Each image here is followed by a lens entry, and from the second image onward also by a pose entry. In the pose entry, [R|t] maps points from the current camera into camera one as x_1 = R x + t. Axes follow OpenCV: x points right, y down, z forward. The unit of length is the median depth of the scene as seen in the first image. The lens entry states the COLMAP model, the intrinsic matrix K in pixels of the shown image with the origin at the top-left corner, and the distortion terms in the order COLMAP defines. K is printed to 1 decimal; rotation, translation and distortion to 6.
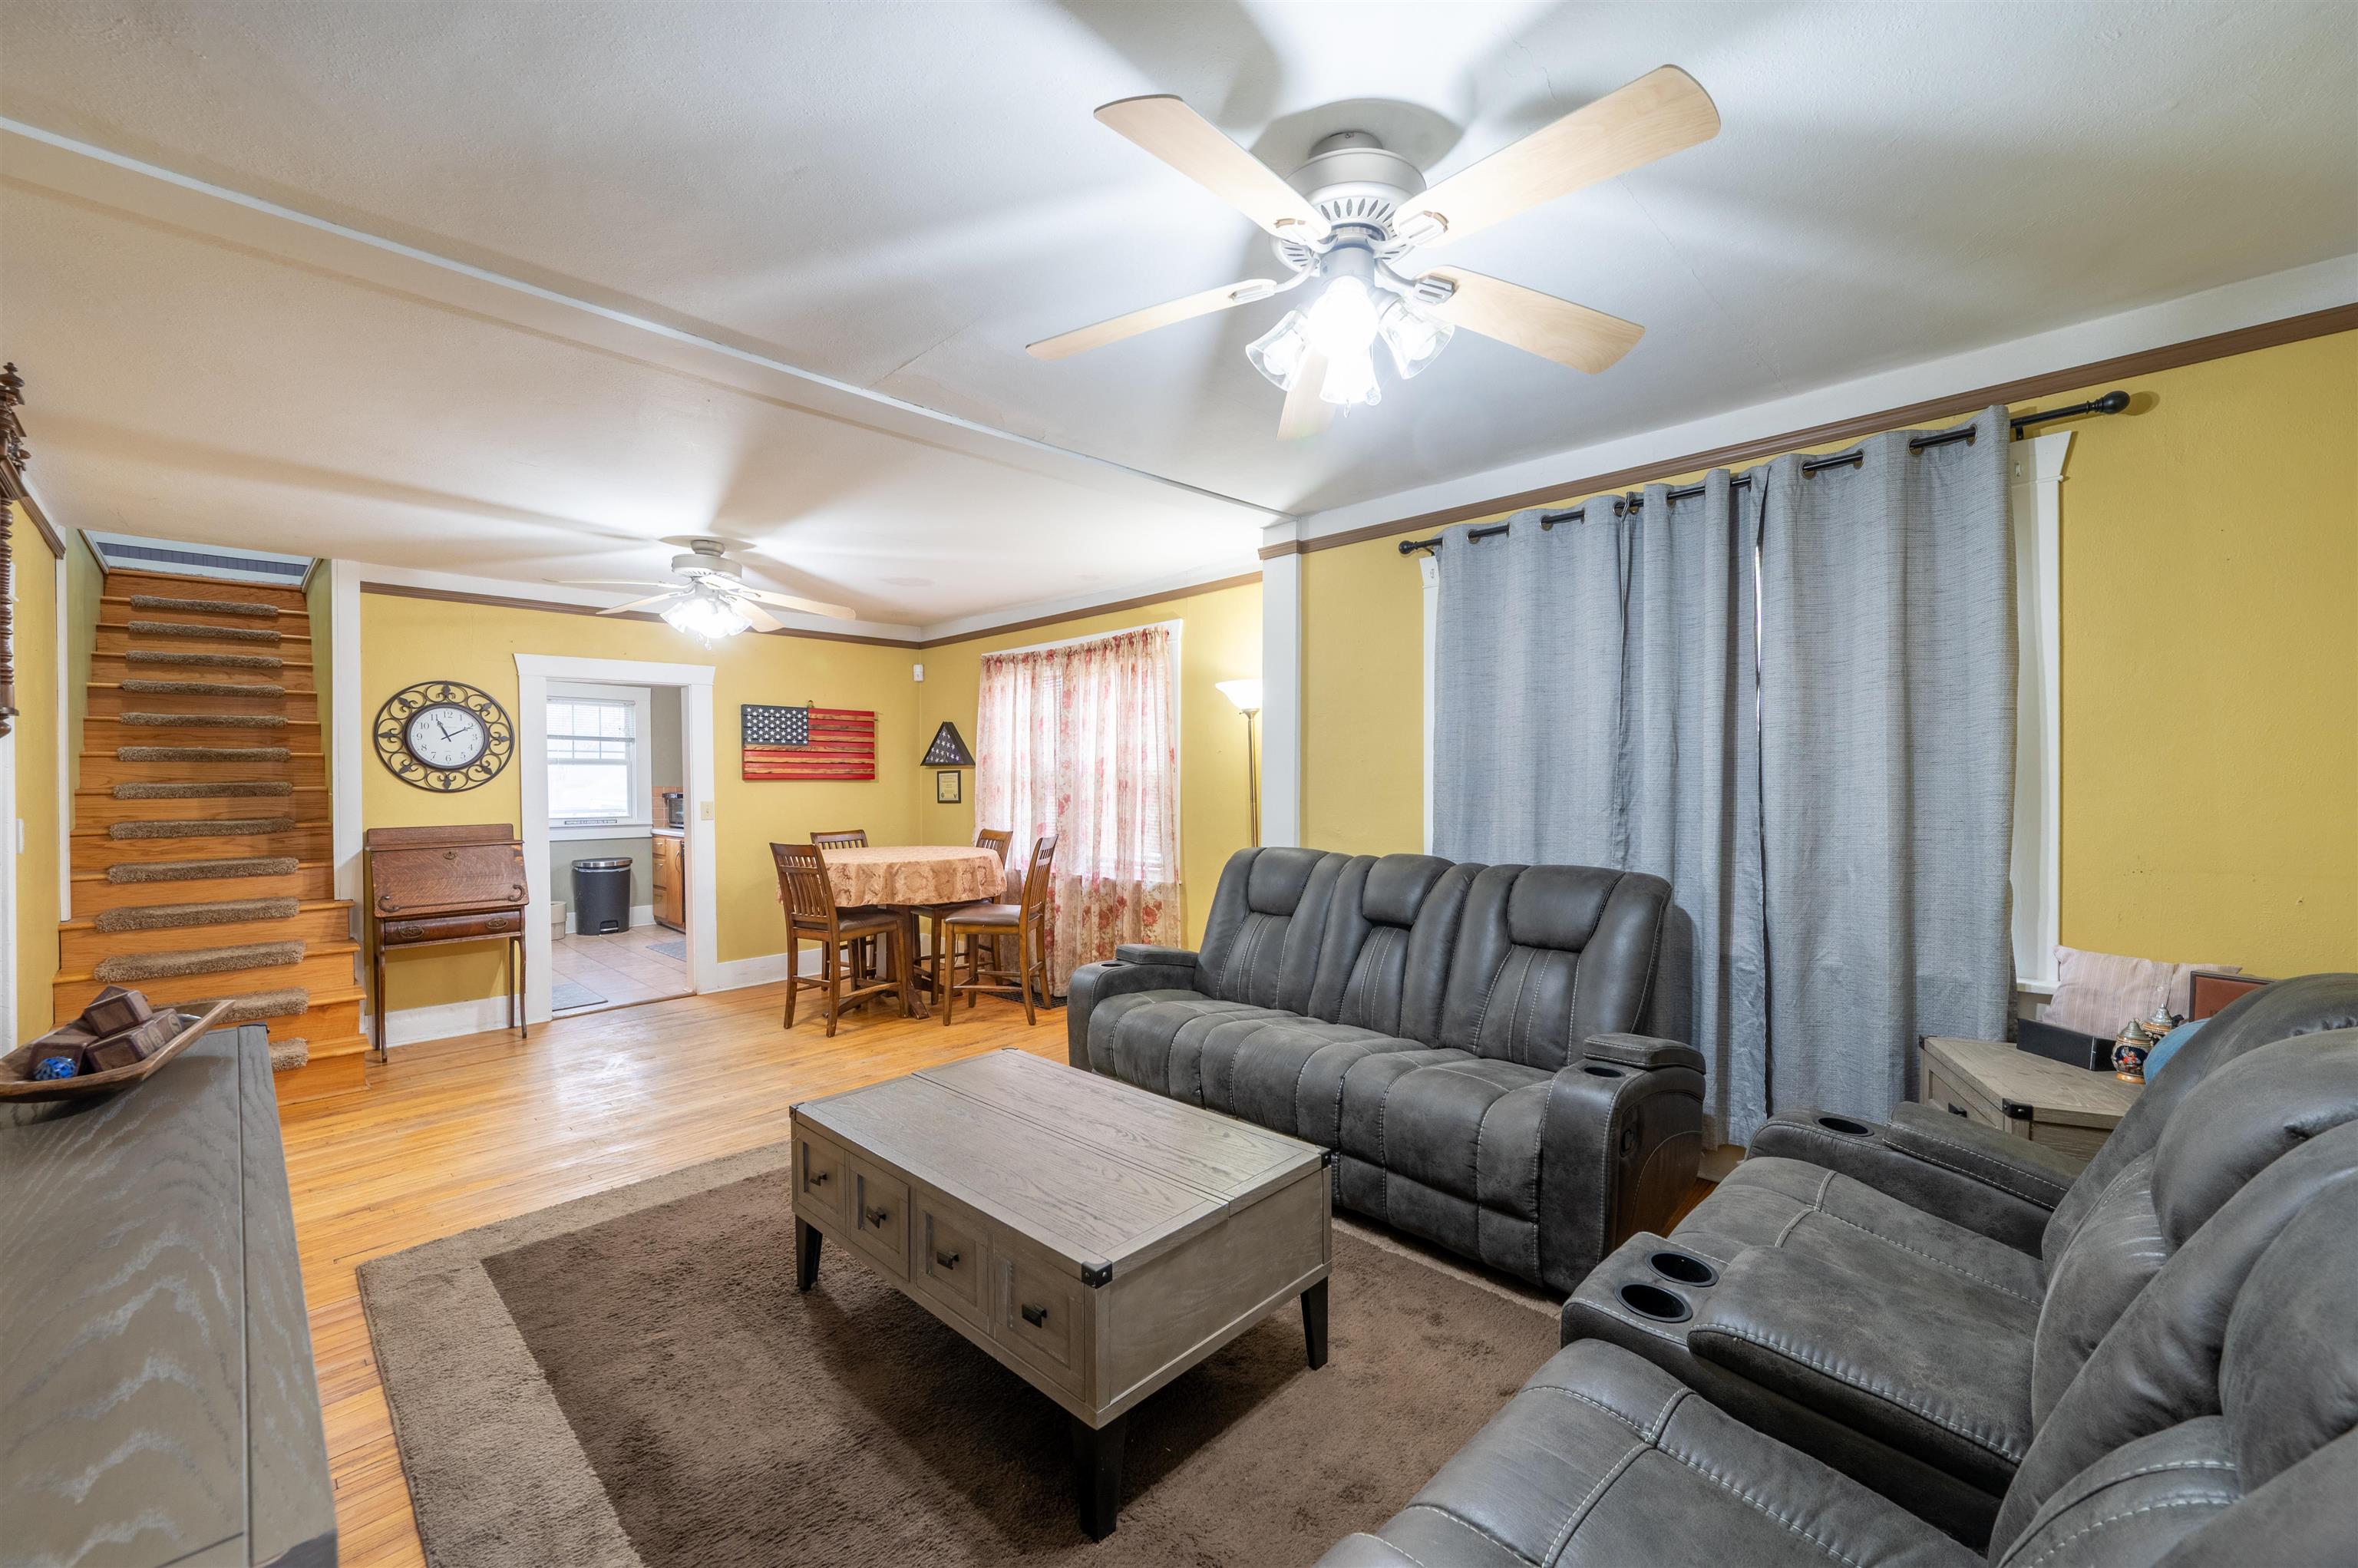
lens RADIAL K [[926.1, 0, 1171.7], [0, 926.1, 781.4], [0, 0, 1]] dist [0.003438, 0.000005]
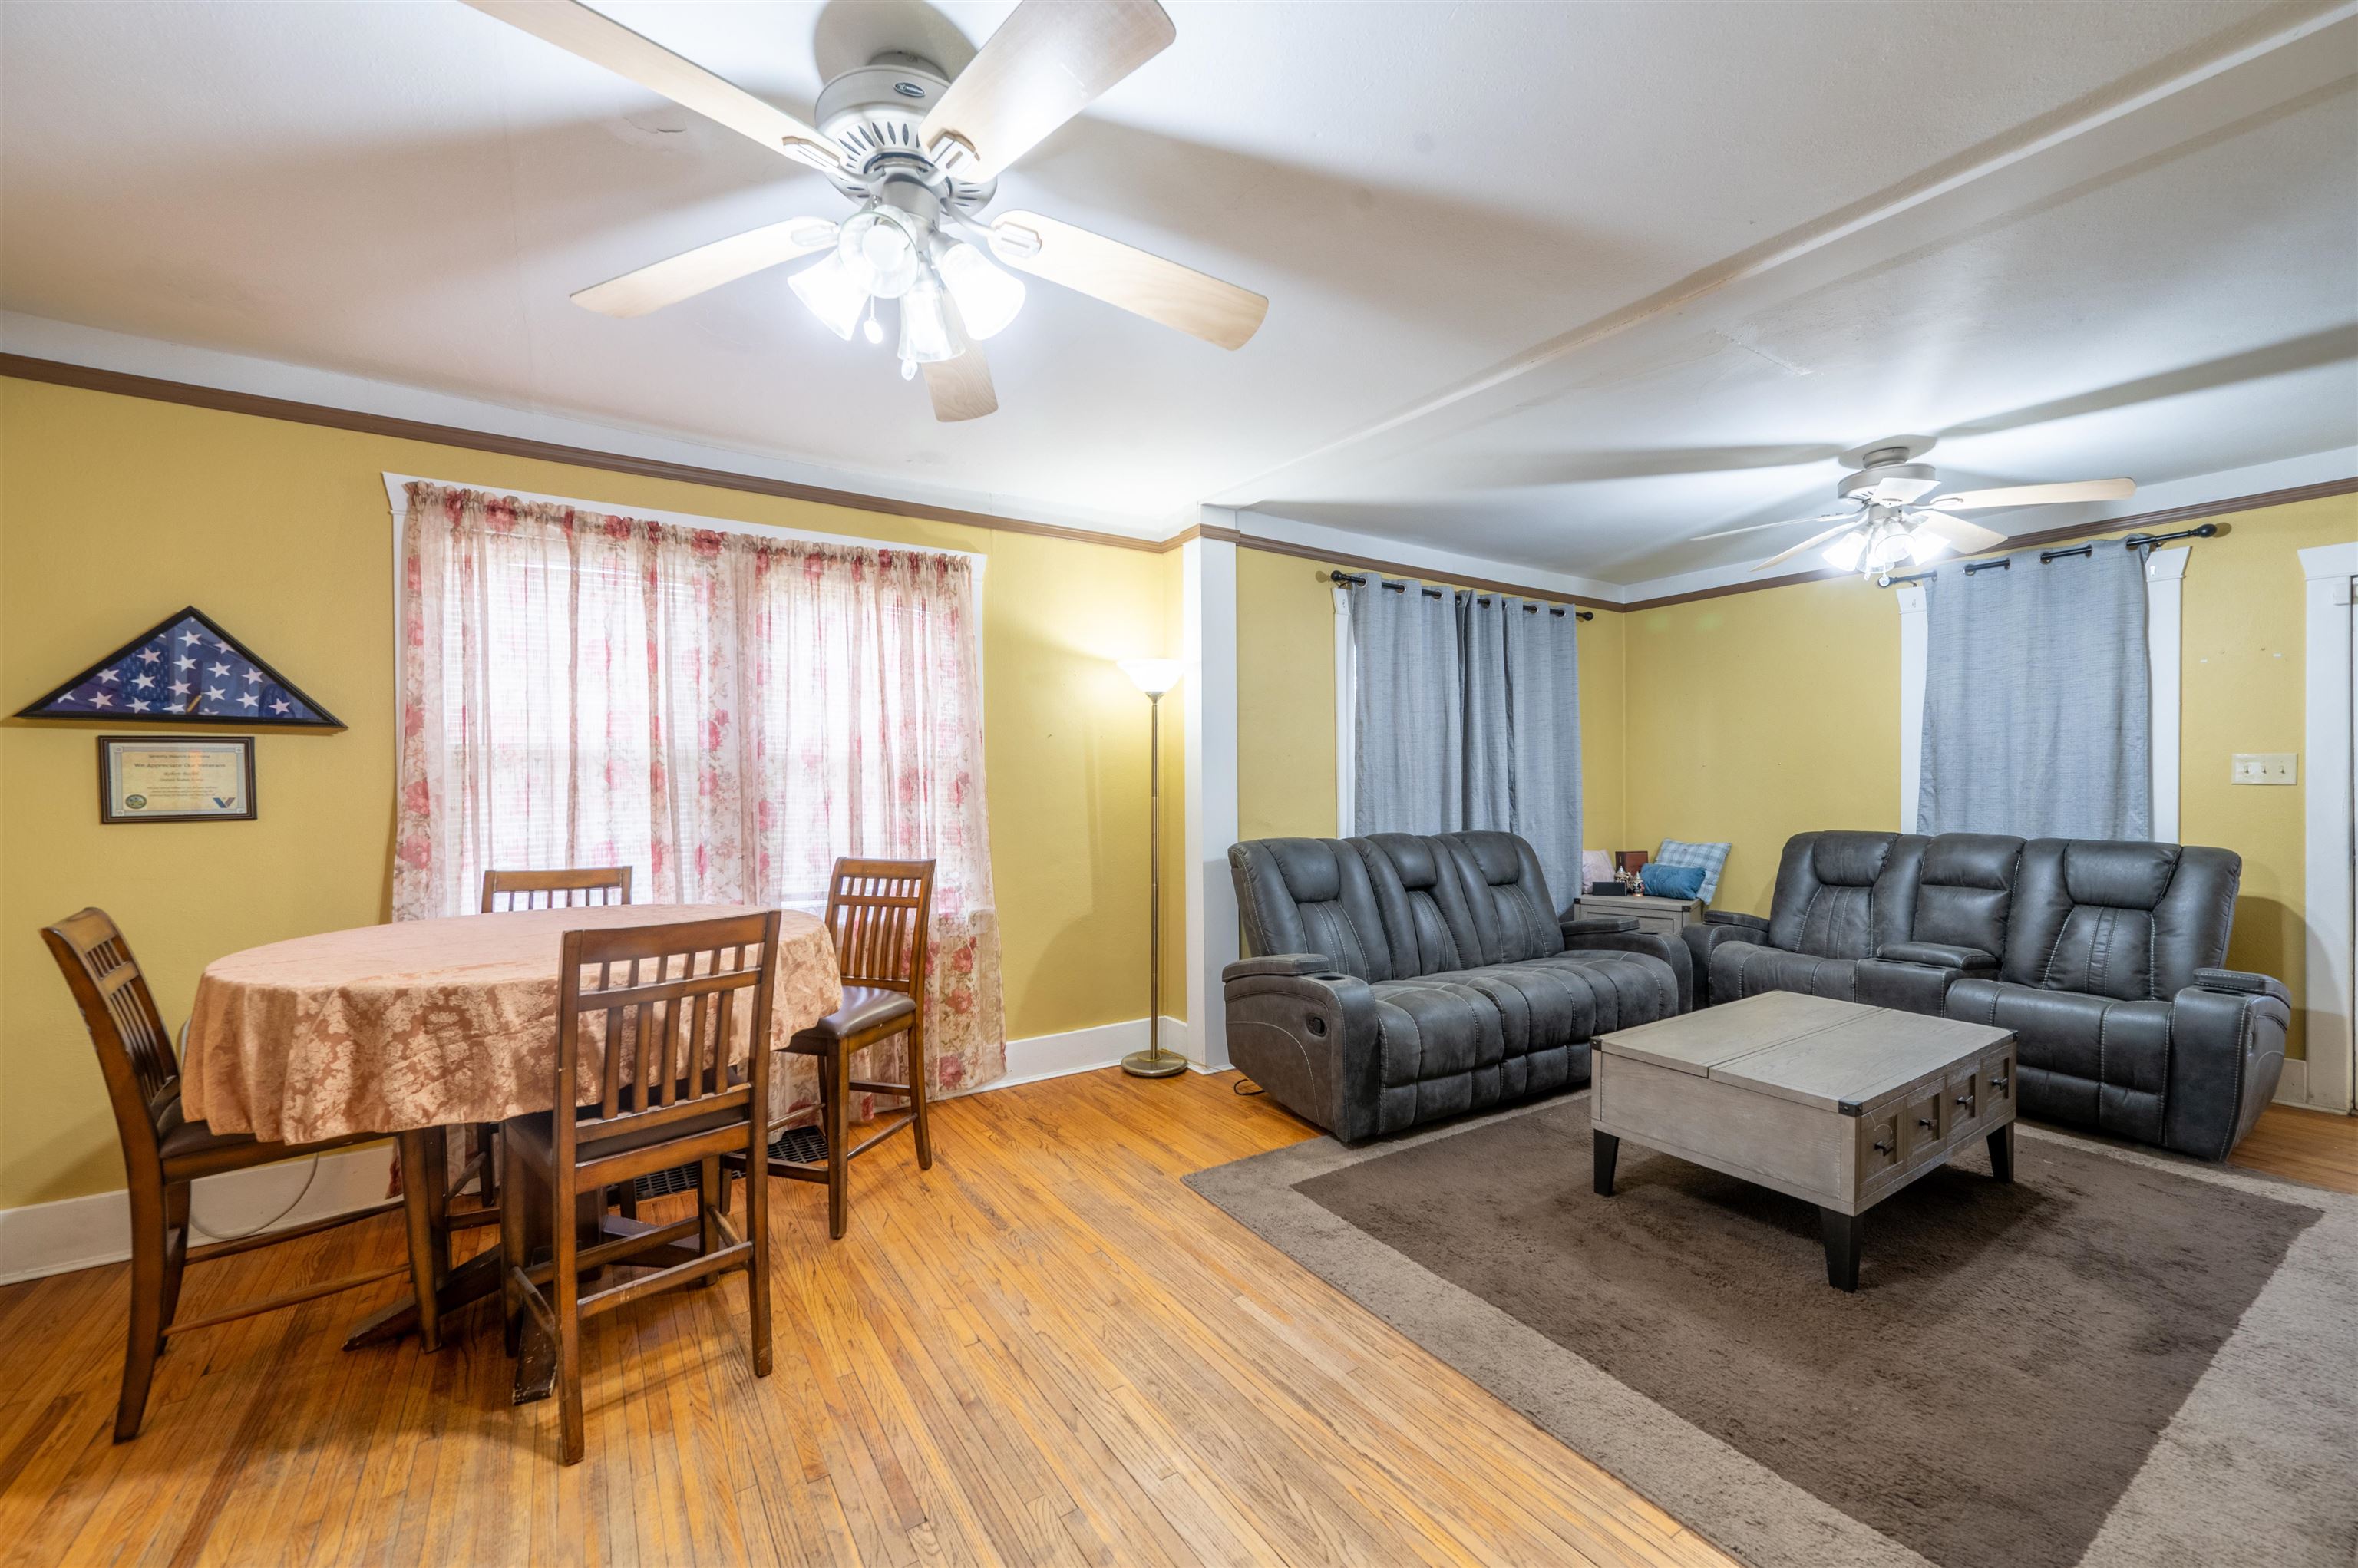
lens RADIAL K [[926.1, 0, 1172.1], [0, 926.1, 792.5], [0, 0, 1]] dist [0.003438, 0.000005]
pose [[0.214161, -0.012694, 0.976716, -0.679670], [-0.003027, 0.999902, 0.013659, 0.005845], [-0.976794, -0.005882, 0.214101, 0.678471]]
